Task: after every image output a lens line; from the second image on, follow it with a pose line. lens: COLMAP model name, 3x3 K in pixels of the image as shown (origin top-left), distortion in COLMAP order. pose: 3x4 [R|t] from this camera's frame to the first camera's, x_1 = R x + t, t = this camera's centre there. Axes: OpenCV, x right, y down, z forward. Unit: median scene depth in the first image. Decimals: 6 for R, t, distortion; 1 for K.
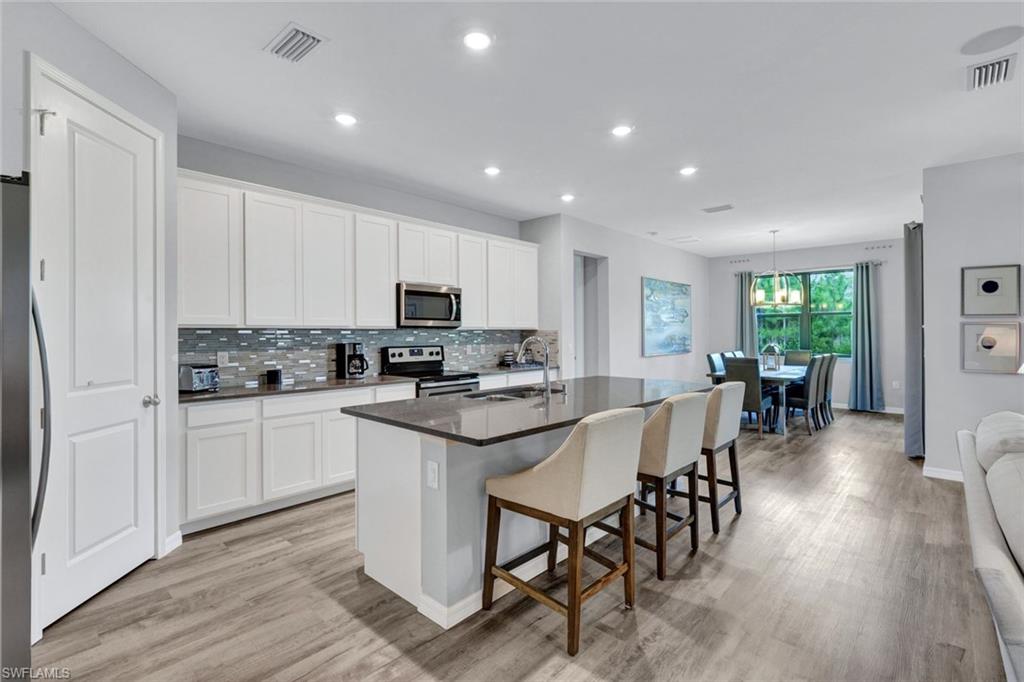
lens RADIAL K [[475.1, 0, 506.0], [0, 475.1, 341.6], [0, 0, 1]] dist [-0.018126, -0.000331]
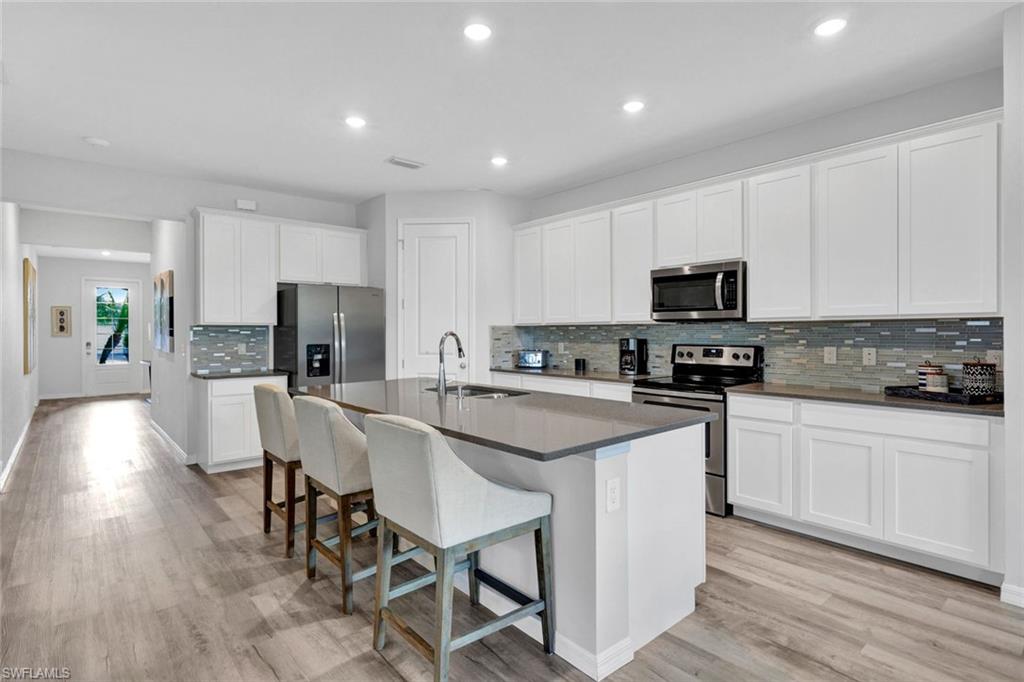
lens RADIAL K [[519.6, 0, 506.3], [0, 519.6, 331.5], [0, 0, 1]] dist [0.010896, 0.000000]
pose [[-0.117535, 0.006822, -0.993045, 0.759409], [-0.010120, 0.999916, 0.008067, -0.016984], [0.993017, 0.010998, -0.117456, 0.850034]]
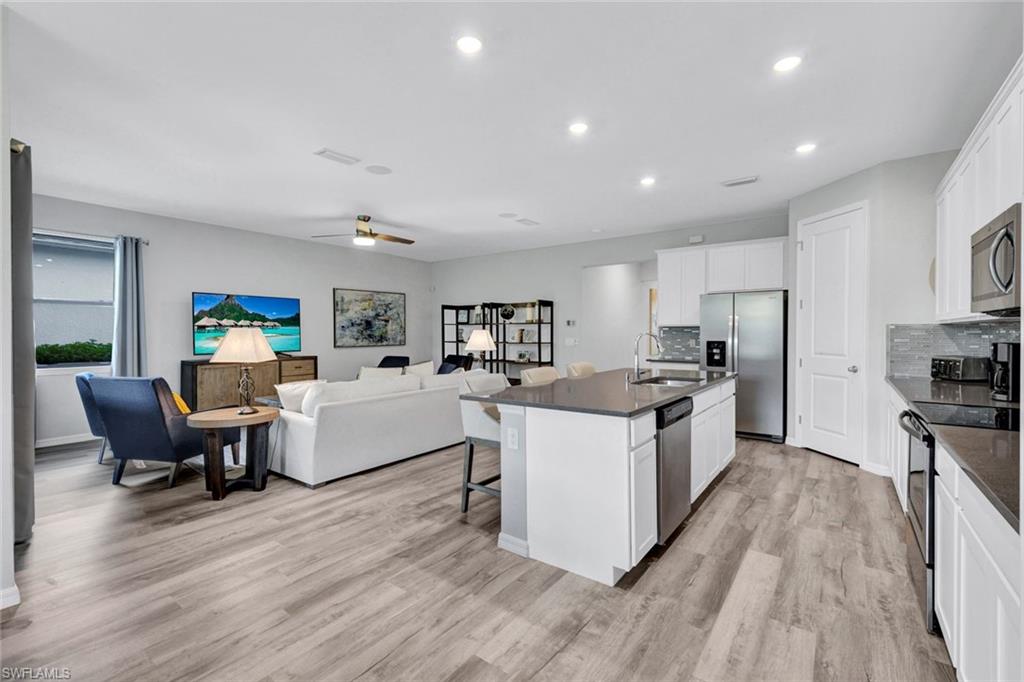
lens RADIAL K [[442.9, 0, 510.6], [0, 442.9, 334.4], [0, 0, 1]] dist [-0.001387, -0.000029]
pose [[-0.995833, 0.004682, -0.091072, 0.362499], [0.002868, 0.999795, 0.020035, -0.019911], [0.091147, 0.019691, -0.995643, 1.459998]]
